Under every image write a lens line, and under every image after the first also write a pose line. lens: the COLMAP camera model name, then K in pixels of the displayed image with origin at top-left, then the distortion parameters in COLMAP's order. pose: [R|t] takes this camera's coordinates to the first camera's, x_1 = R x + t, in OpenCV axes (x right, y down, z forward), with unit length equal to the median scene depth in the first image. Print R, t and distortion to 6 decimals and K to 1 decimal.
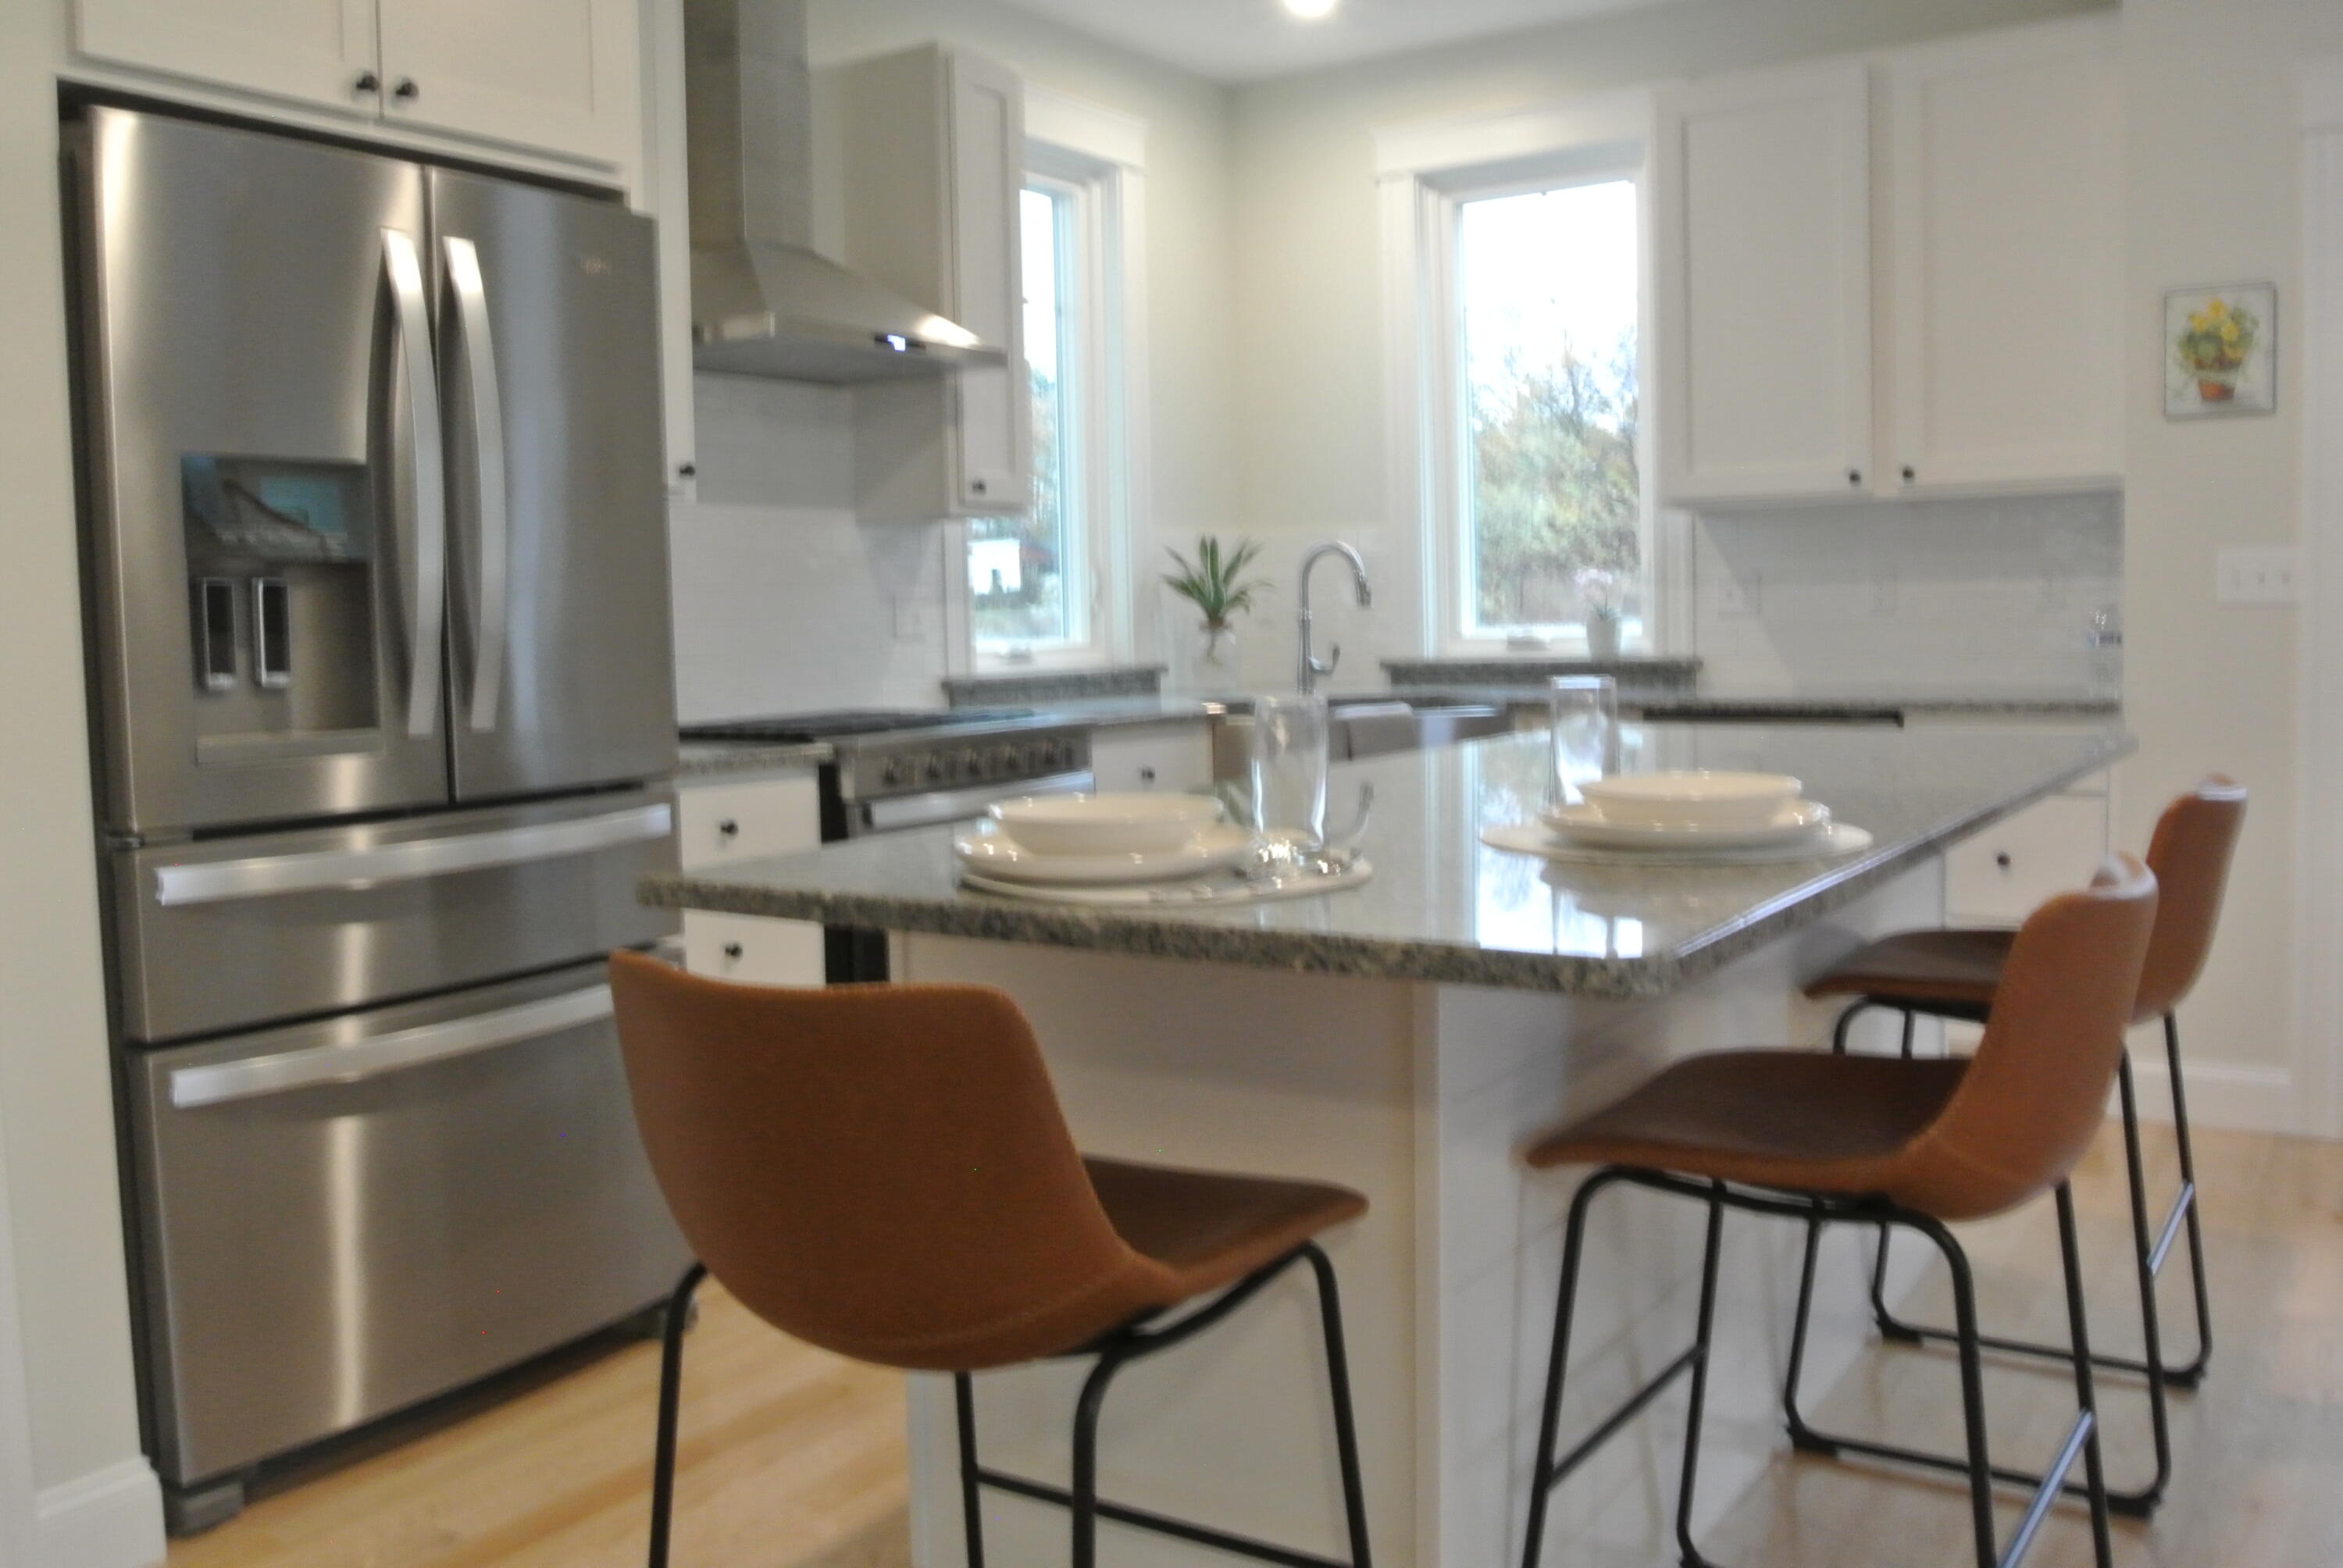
lens RADIAL K [[1979.6, 0, 1171.5], [0, 1979.6, 784.0], [0, 0, 1]] dist [-0.070873, 0.000965]
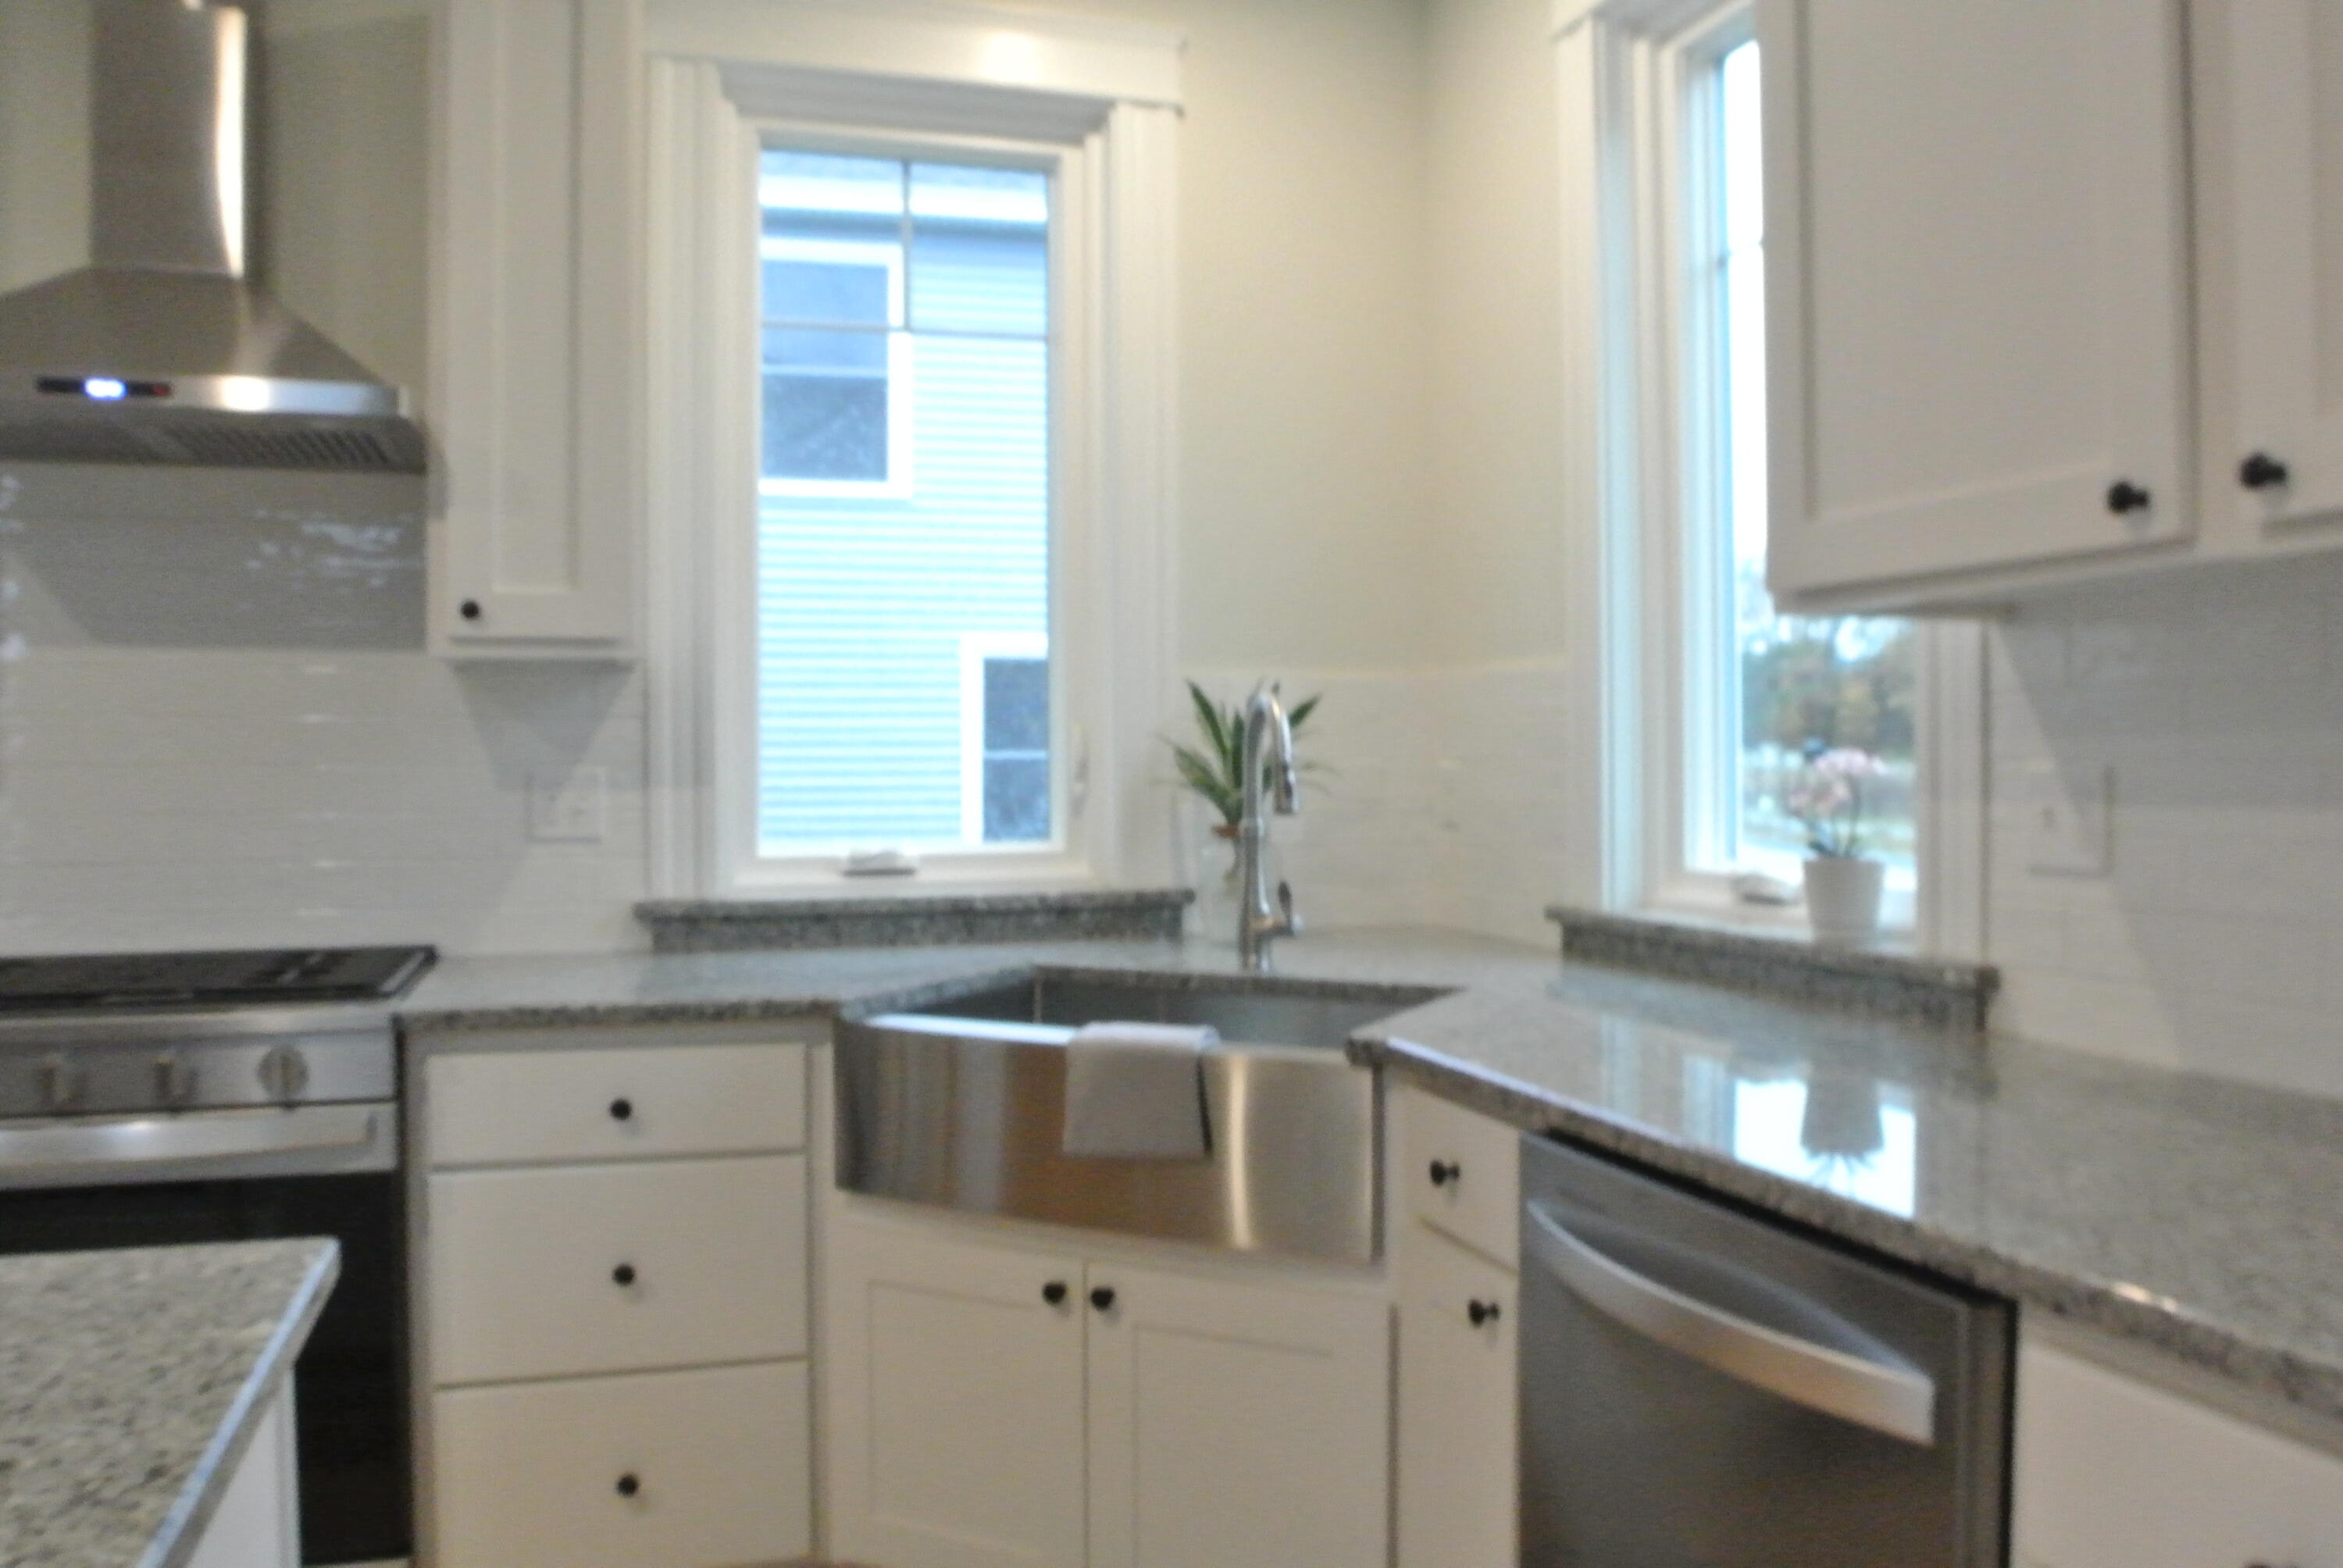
lens RADIAL K [[1794.4, 0, 1171.5], [0, 1794.4, 784.0], [0, 0, 1]] dist [-0.074791, -0.000794]
pose [[0.779946, 0.031479, -0.625054, 0.393481], [-0.071042, 0.996732, -0.038449, -0.082078], [0.621801, 0.074393, 0.779634, 0.645225]]
